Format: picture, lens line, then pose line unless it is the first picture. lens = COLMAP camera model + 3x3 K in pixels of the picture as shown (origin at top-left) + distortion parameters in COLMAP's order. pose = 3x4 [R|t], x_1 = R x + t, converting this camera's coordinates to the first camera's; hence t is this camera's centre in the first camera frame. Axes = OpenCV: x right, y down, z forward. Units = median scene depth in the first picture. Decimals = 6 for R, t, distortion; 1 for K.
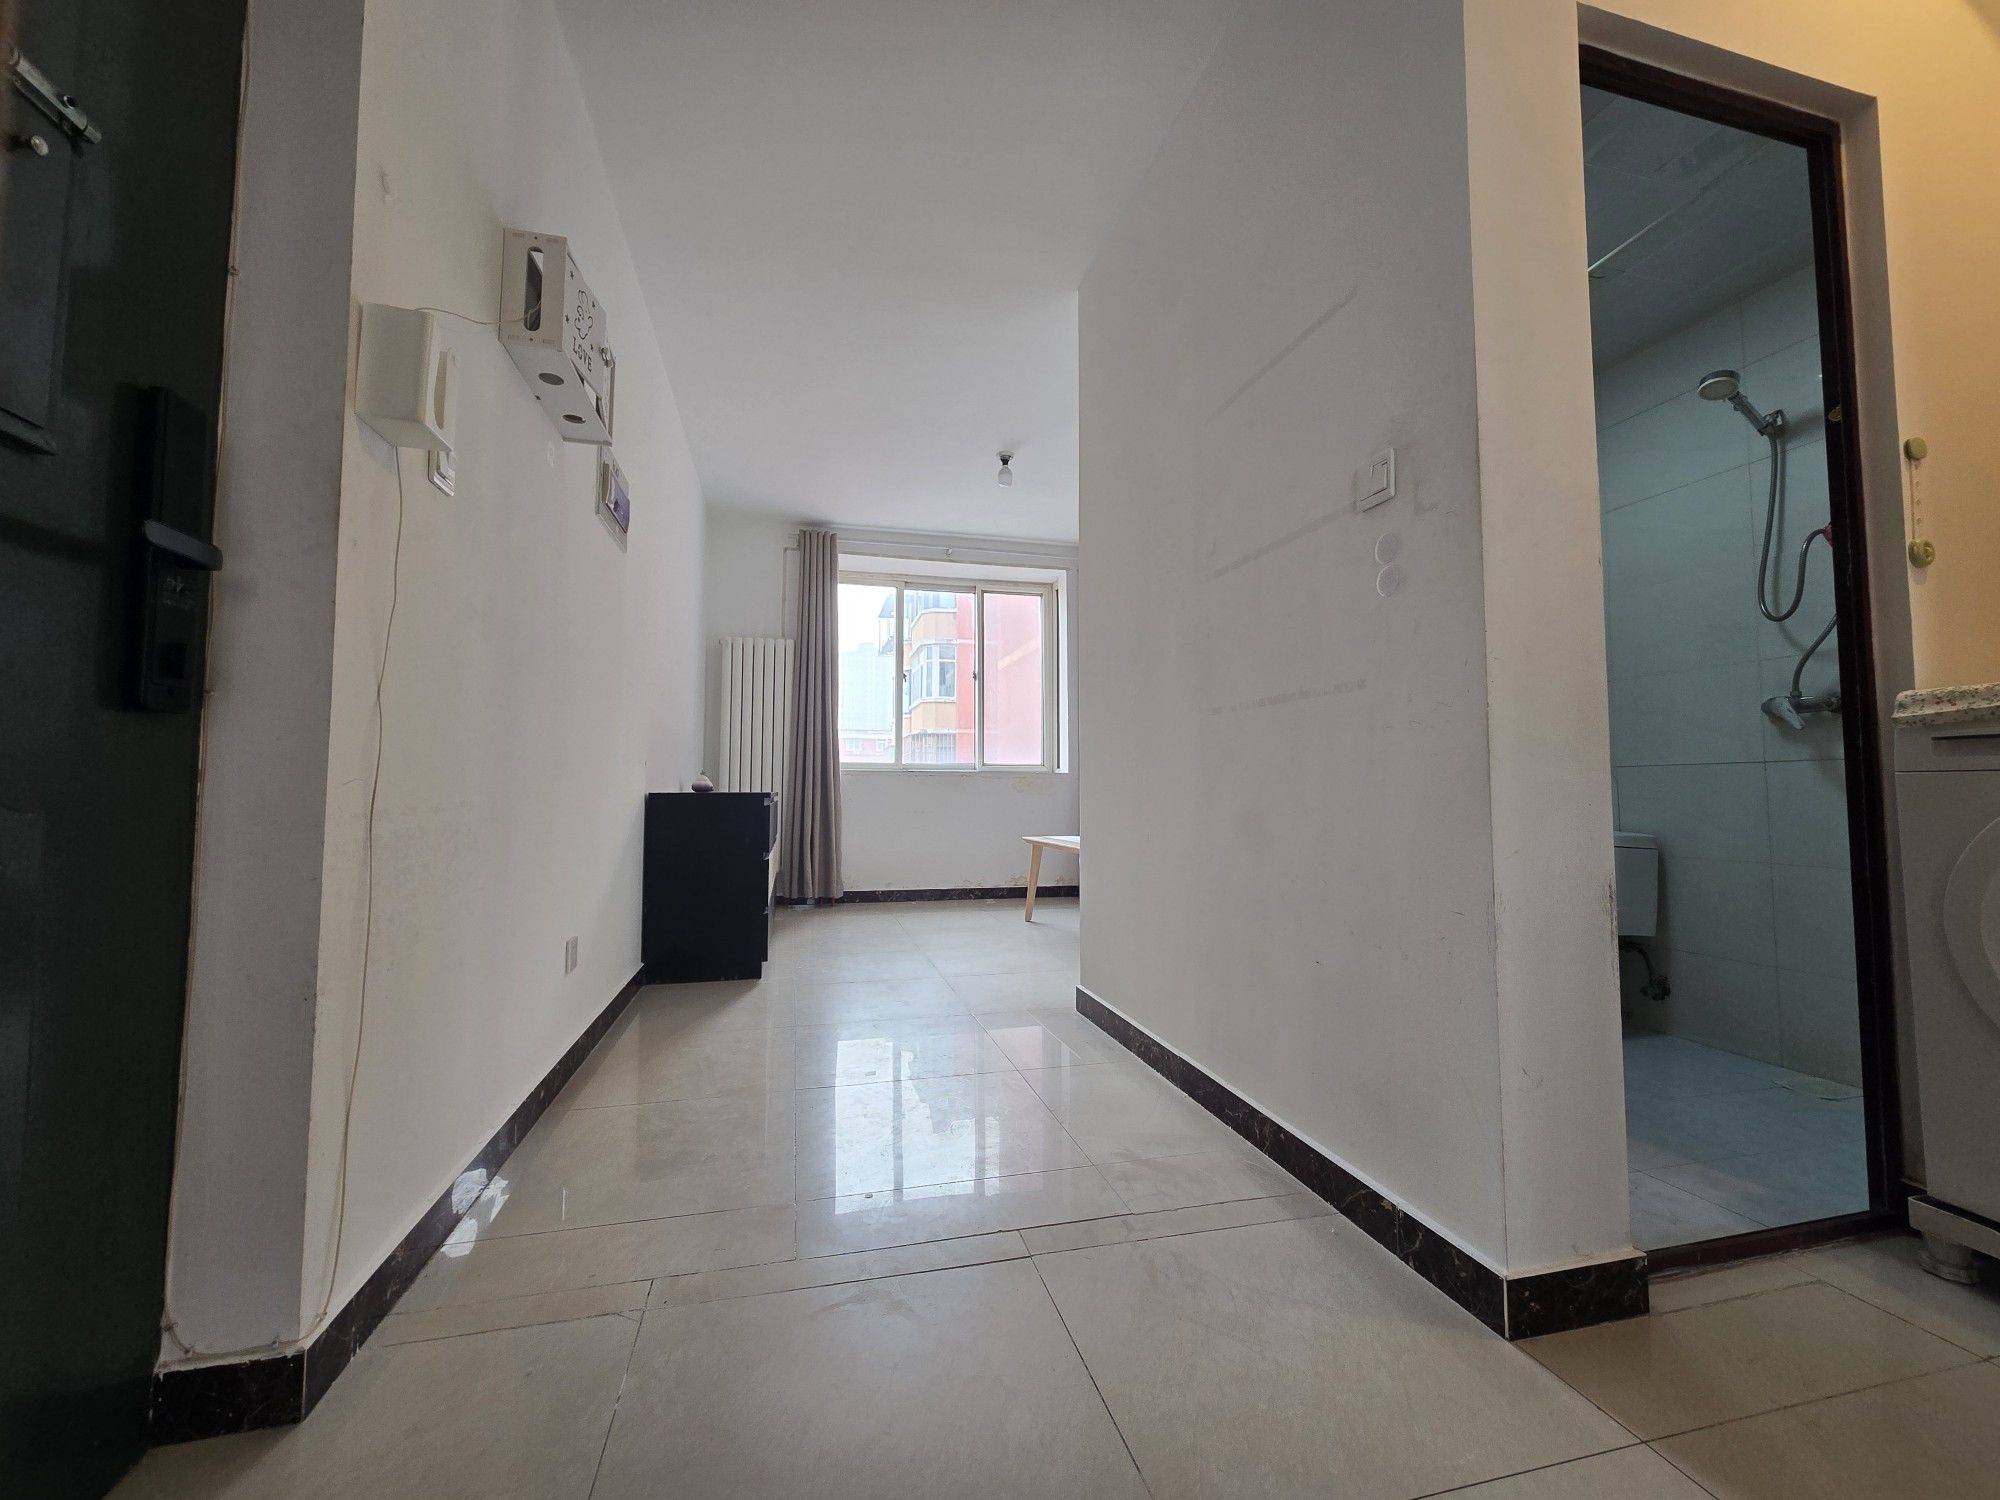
lens RADIAL K [[816.5, 0, 1009.9], [0, 816.5, 747.2], [0, 0, 1]] dist [0.000826, 0.000186]
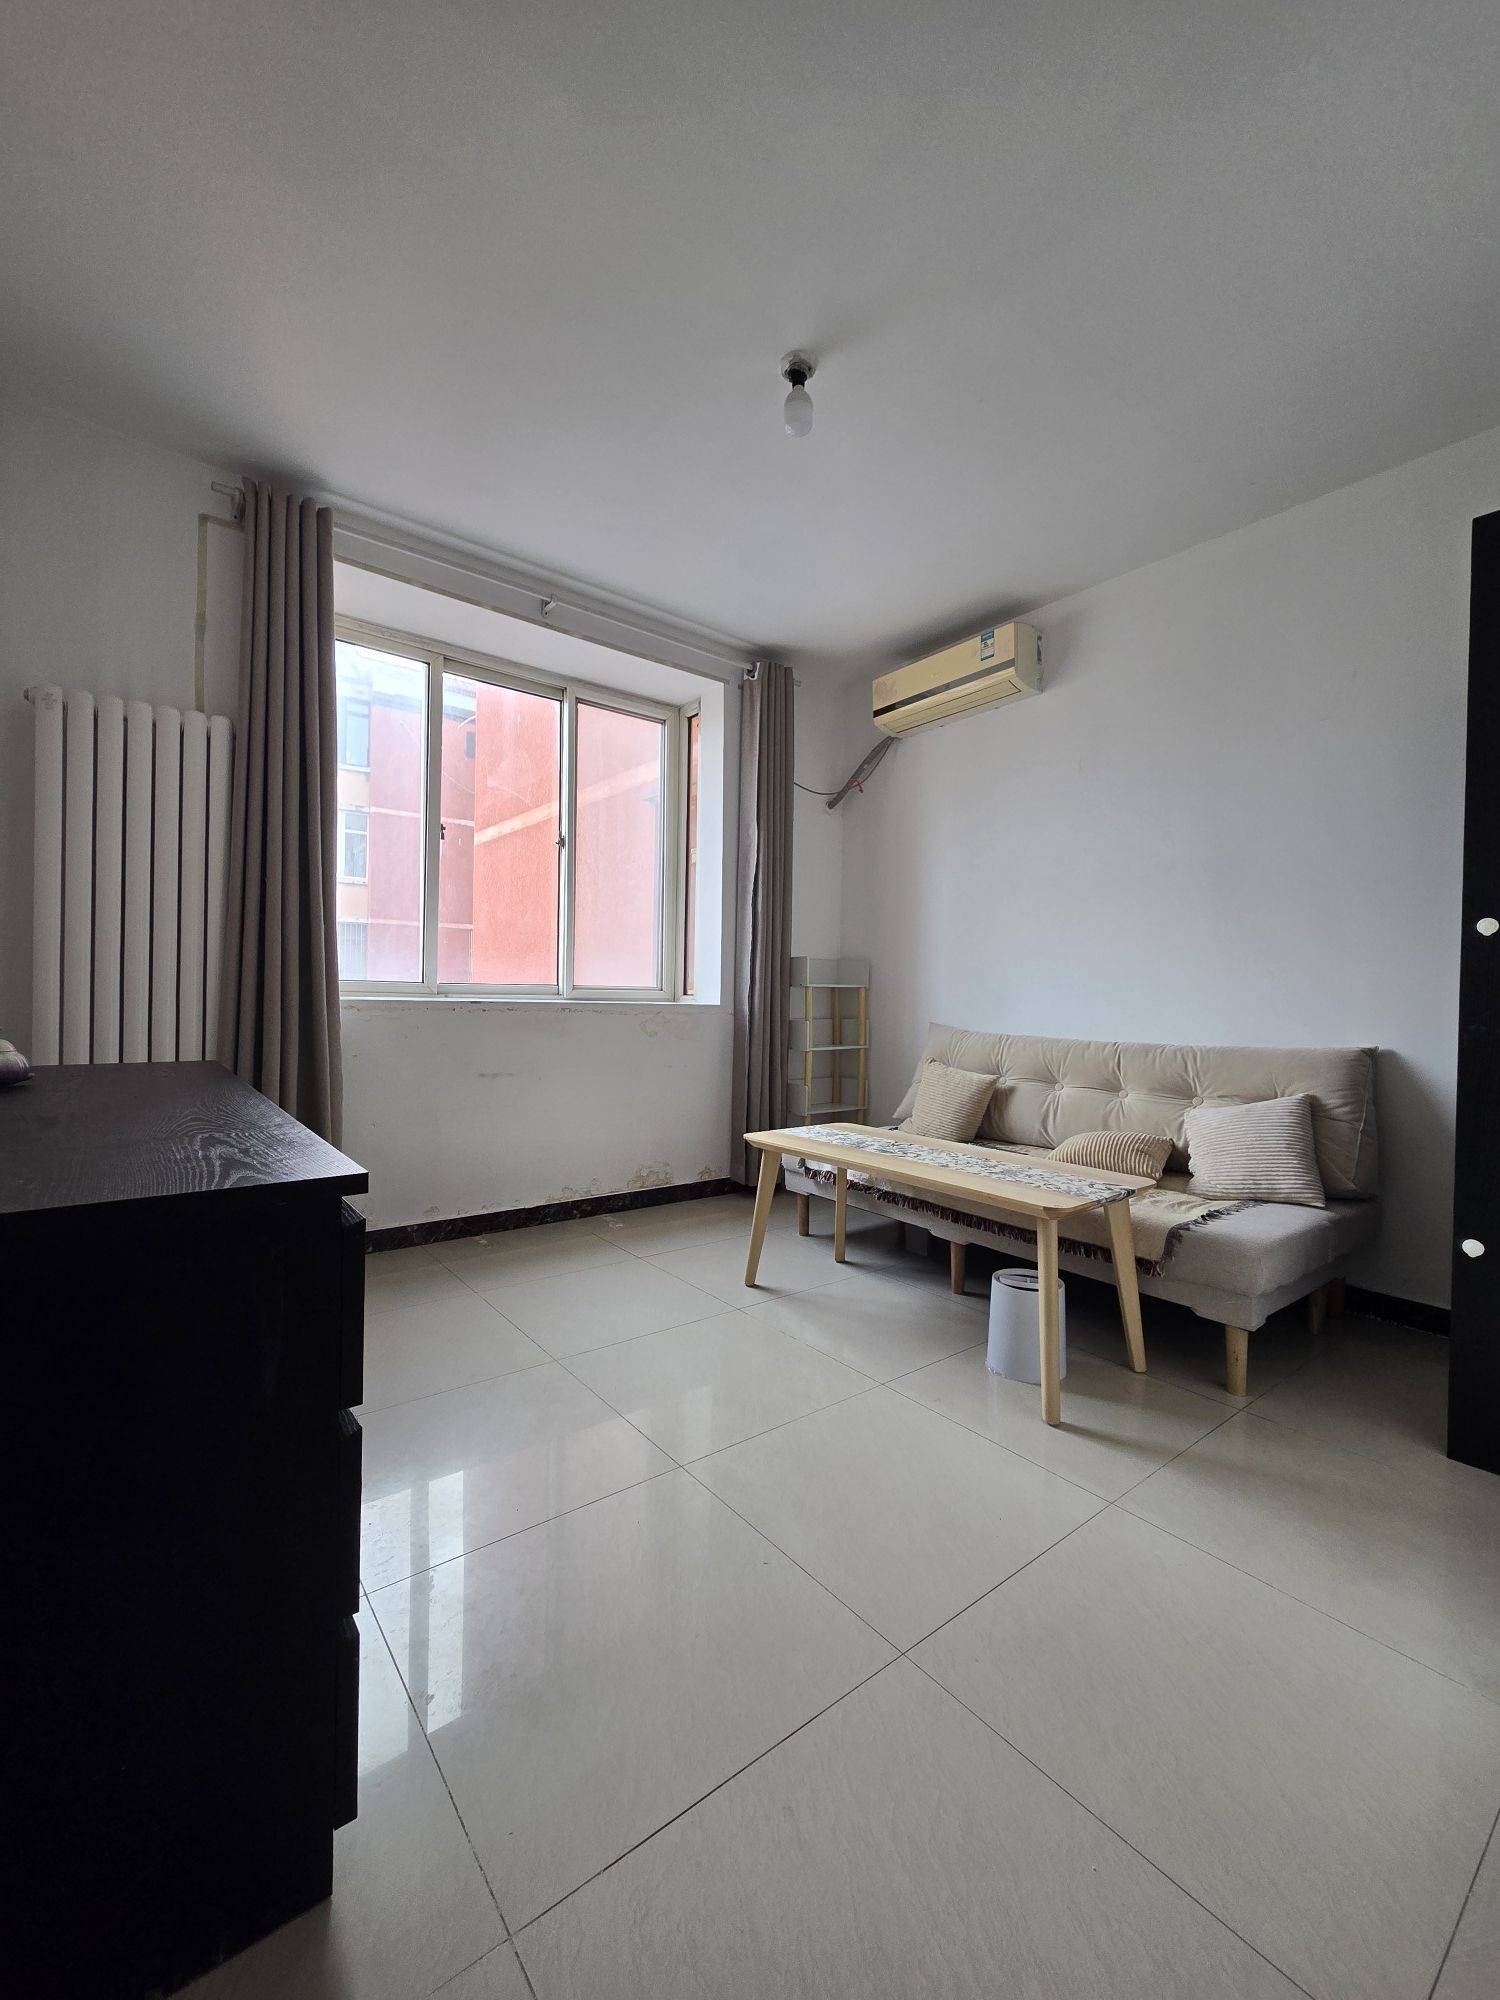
lens RADIAL K [[816.5, 0, 763.6], [0, 816.5, 1004.5], [0, 0, 1]] dist [0.000826, 0.000186]
pose [[0.913760, 0.010443, 0.406119, -0.172851], [-0.039350, 0.997244, 0.062893, -0.011365], [-0.404343, -0.073450, 0.911653, 0.439188]]
